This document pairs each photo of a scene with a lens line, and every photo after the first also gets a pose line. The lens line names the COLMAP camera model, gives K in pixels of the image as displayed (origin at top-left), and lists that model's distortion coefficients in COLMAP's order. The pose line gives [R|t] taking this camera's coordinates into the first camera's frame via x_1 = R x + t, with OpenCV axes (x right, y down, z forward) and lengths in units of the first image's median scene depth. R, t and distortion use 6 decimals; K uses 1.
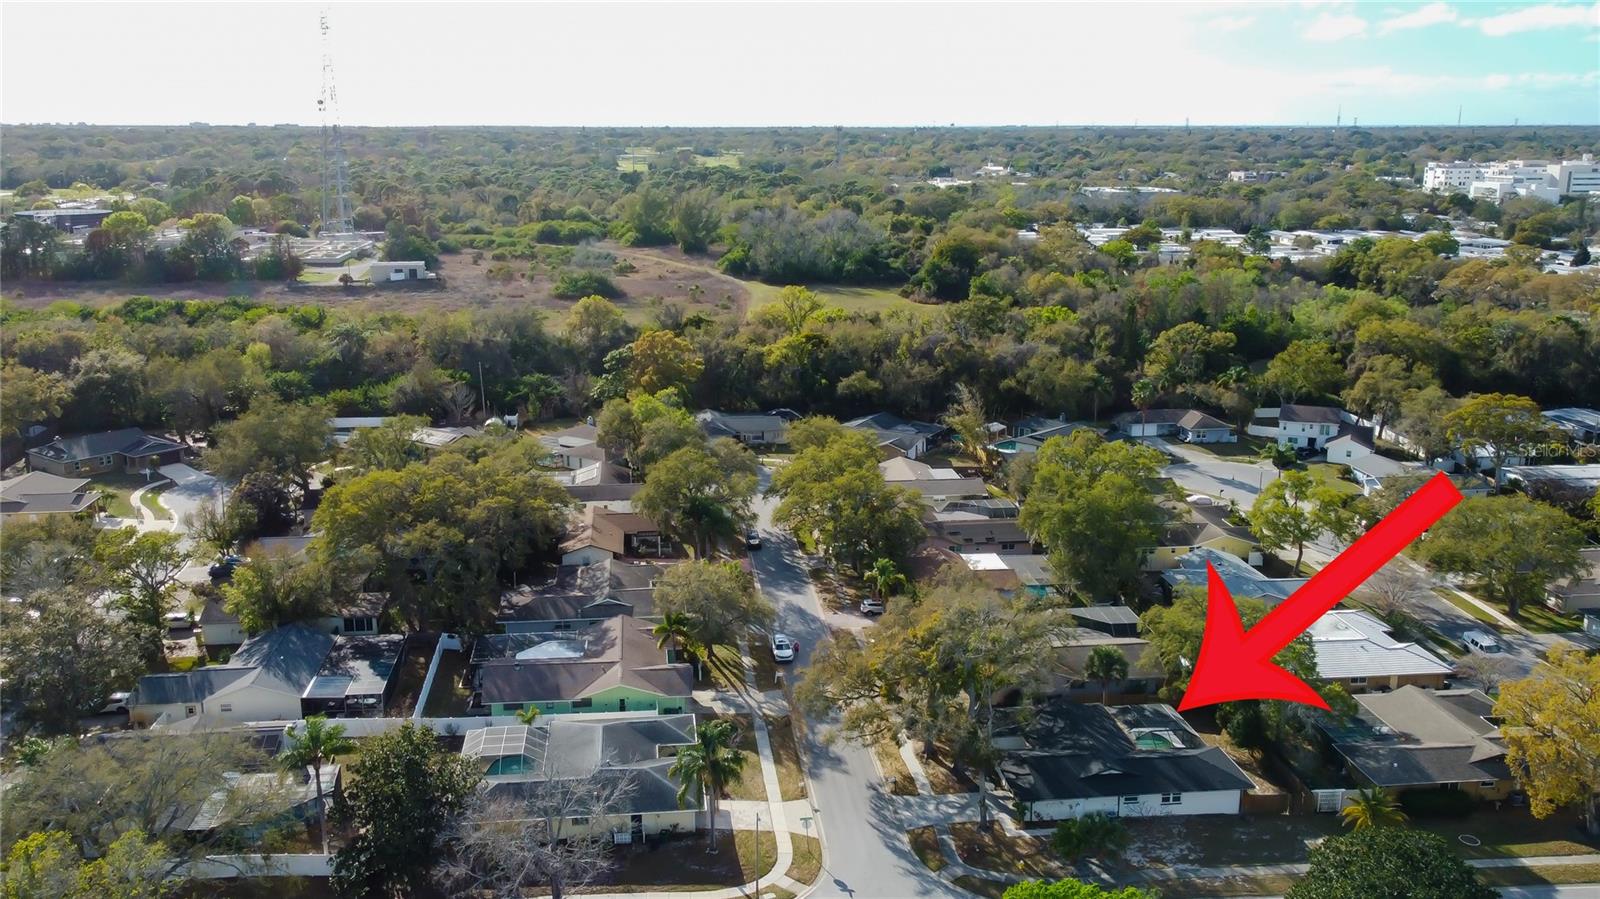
lens RADIAL K [[1316.6, 0, 800.0], [0, 1316.6, 449.5], [0, 0, 1]] dist [-0.014872, 0.047847]
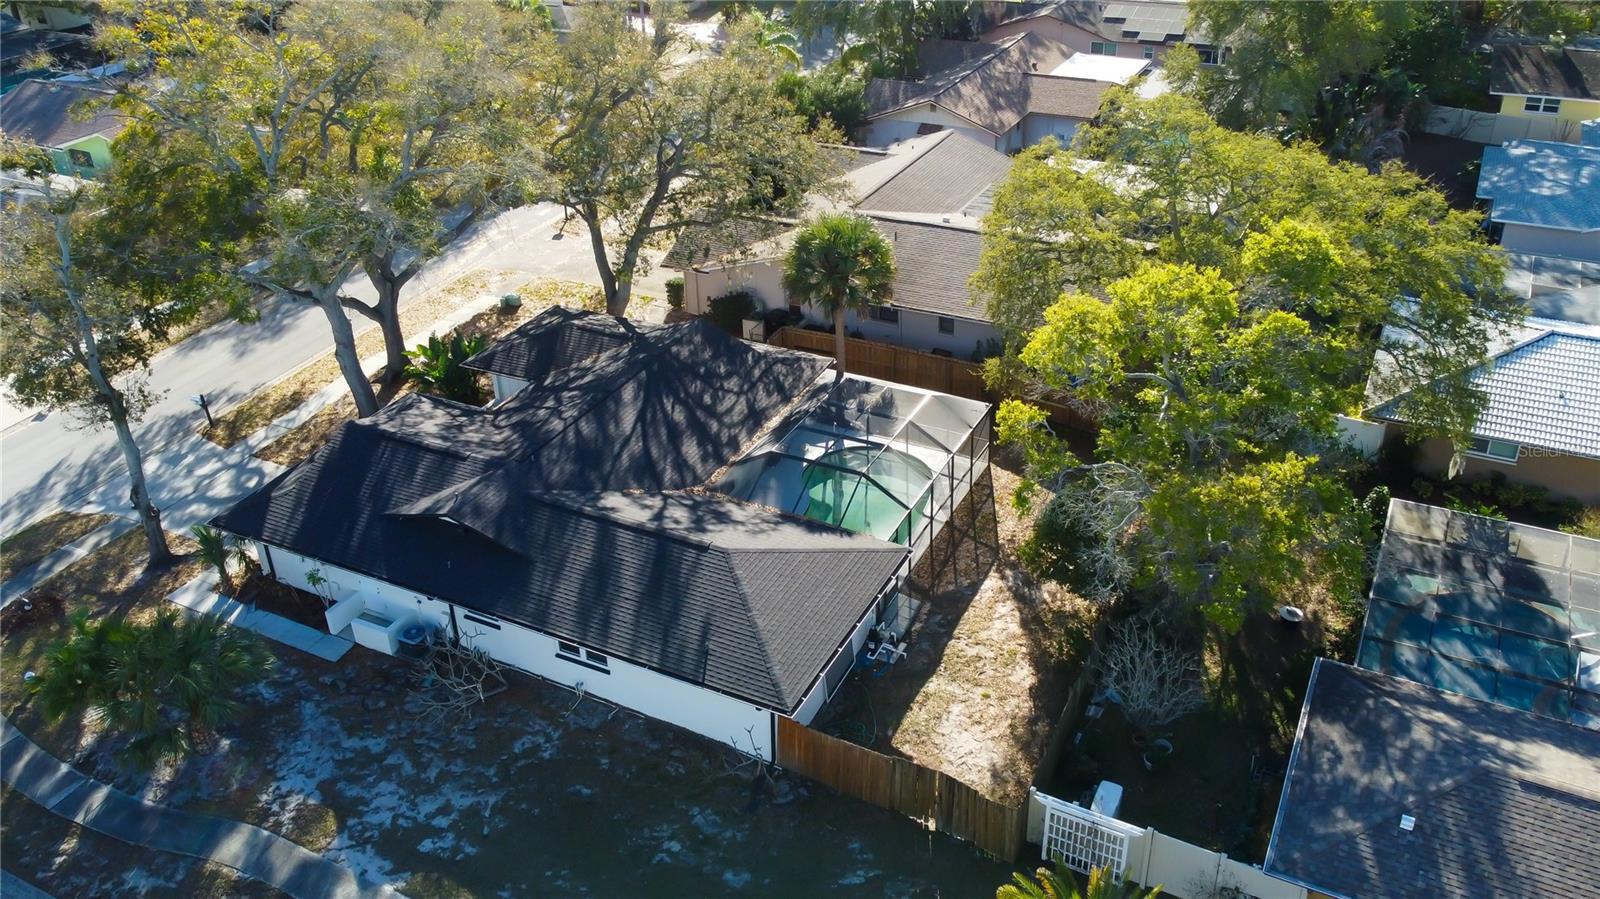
lens RADIAL K [[1316.6, 0, 800.0], [0, 1316.6, 449.5], [0, 0, 1]] dist [-0.014872, 0.047847]
pose [[0.835800, 0.254882, -0.486285, 0.438048], [-0.095644, 0.939761, 0.328180, 0.096403], [0.540639, -0.227782, 0.809830, 0.713675]]
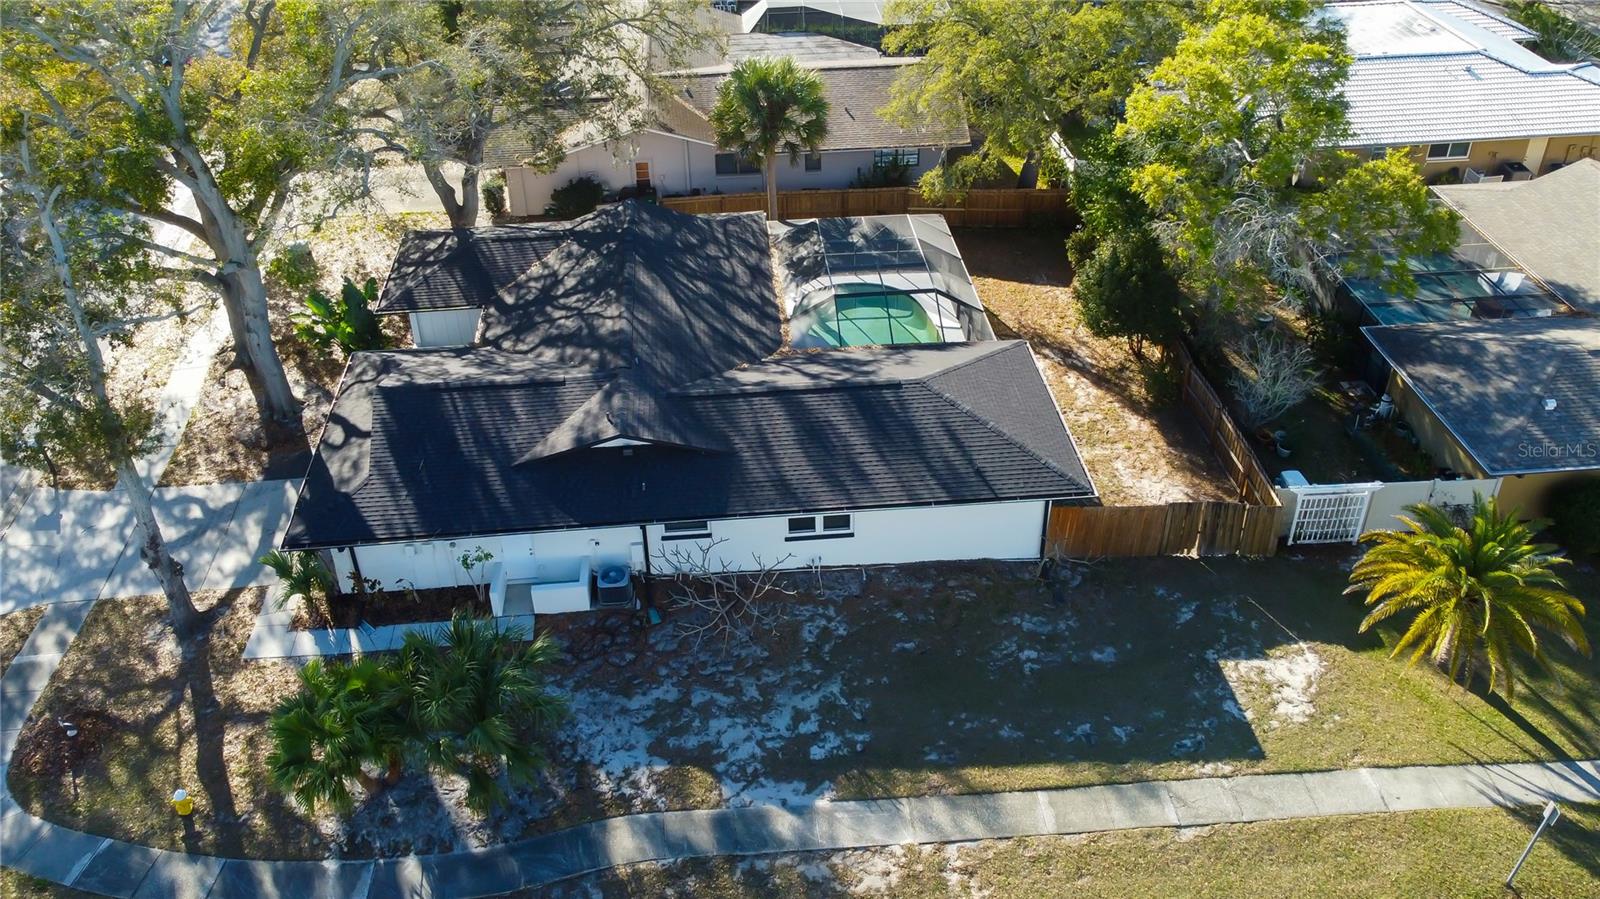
lens RADIAL K [[1316.6, 0, 800.0], [0, 1316.6, 449.5], [0, 0, 1]] dist [-0.014872, 0.047847]
pose [[0.999795, -0.002992, -0.020049, 0.262130], [0.010222, 0.928497, 0.371200, 0.122063], [0.017505, -0.371329, 0.928336, 0.659346]]
